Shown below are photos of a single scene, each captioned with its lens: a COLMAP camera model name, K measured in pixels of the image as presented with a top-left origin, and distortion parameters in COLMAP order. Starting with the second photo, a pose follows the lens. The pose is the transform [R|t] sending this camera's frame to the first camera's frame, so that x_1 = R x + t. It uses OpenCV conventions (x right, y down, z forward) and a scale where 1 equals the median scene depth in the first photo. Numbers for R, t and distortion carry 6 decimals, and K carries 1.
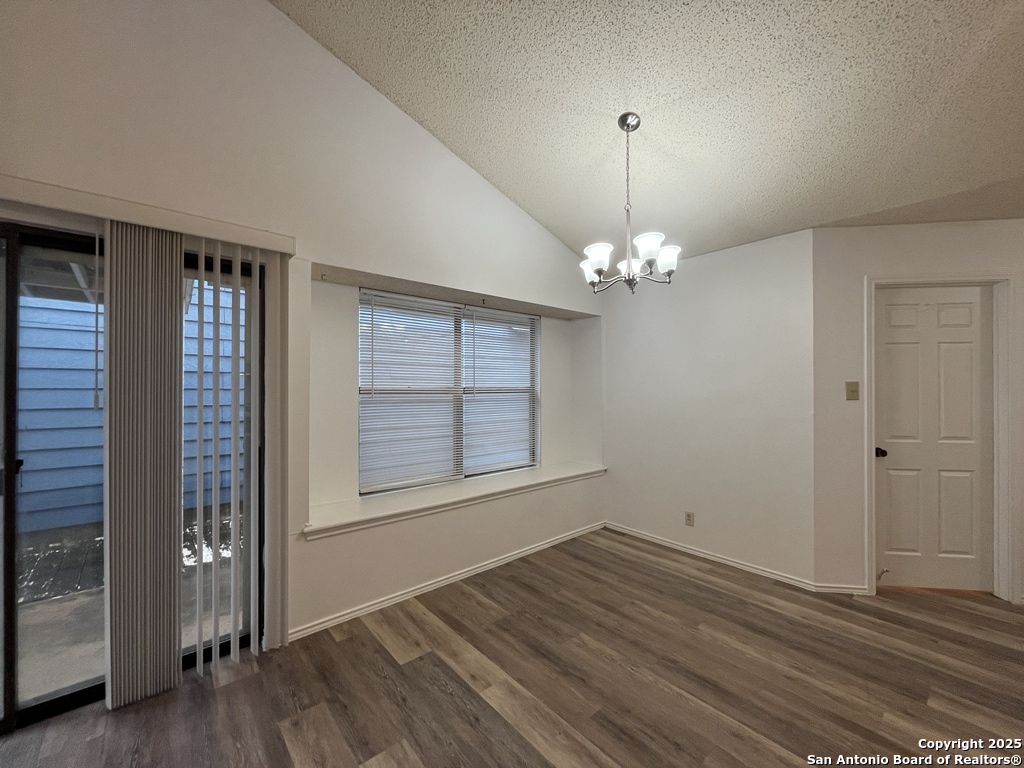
lens RADIAL K [[412.5, 0, 514.8], [0, 412.5, 386.0], [0, 0, 1]] dist [-0.001639, -0.000472]
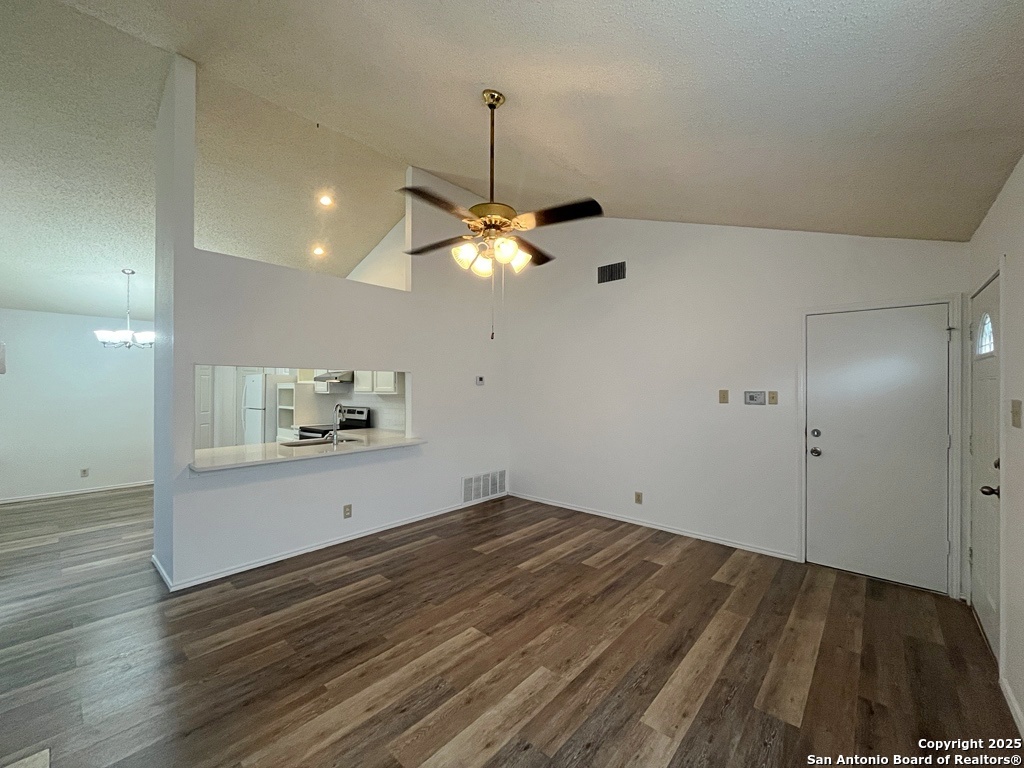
lens RADIAL K [[412.5, 0, 514.8], [0, 412.5, 386.0], [0, 0, 1]] dist [-0.001639, -0.000472]
pose [[-0.129085, 0.004081, 0.991625, -1.996624], [-0.004614, 0.999978, -0.004716, -0.037273], [-0.991623, -0.005184, -0.129063, -0.692195]]
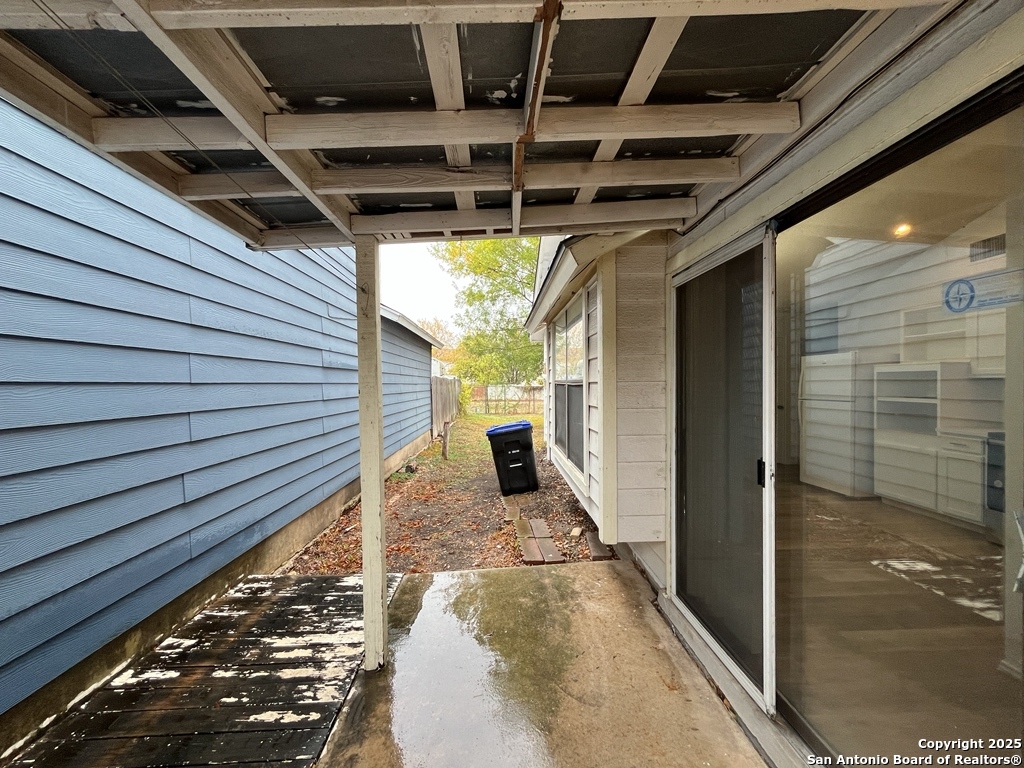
lens RADIAL K [[412.5, 0, 514.8], [0, 412.5, 386.0], [0, 0, 1]] dist [-0.001639, -0.000472]
pose [[0.619754, -0.010166, 0.784730, -1.606823], [0.002034, 0.999934, 0.011347, 0.009111], [-0.784793, -0.005436, 0.619734, 0.585726]]
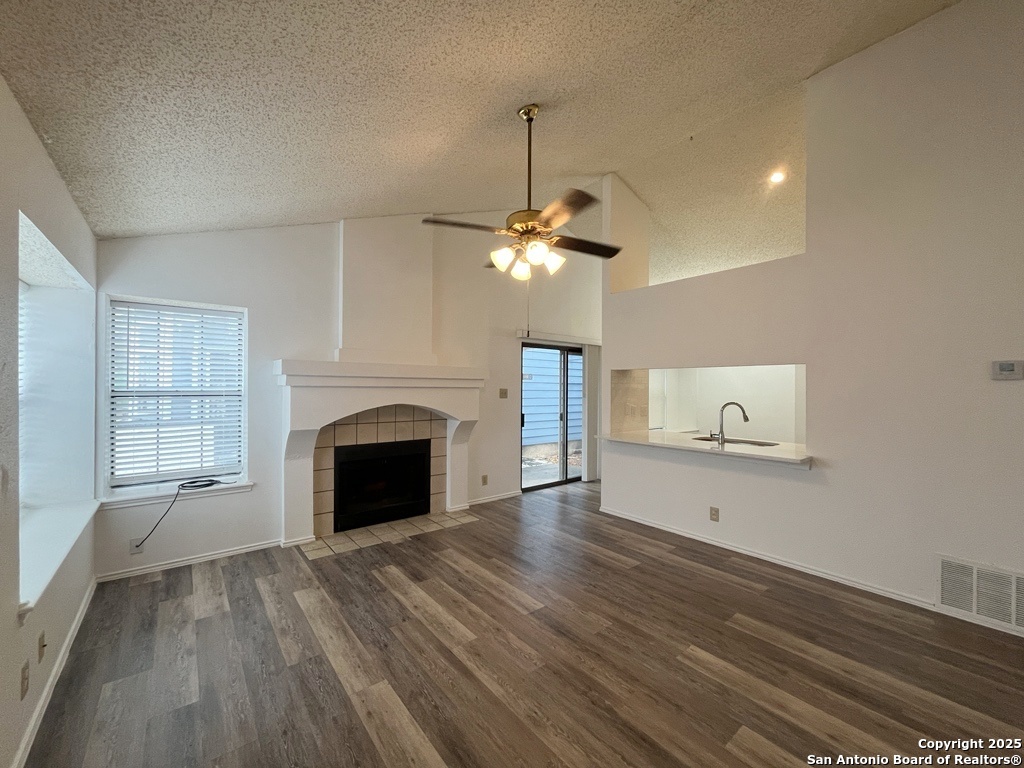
lens RADIAL K [[412.5, 0, 514.8], [0, 412.5, 386.0], [0, 0, 1]] dist [-0.001639, -0.000472]
pose [[0.999357, 0.007730, -0.035001, -1.029191], [-0.007627, 0.999966, 0.003063, -0.031404], [0.035023, -0.002794, 0.999383, -1.800153]]
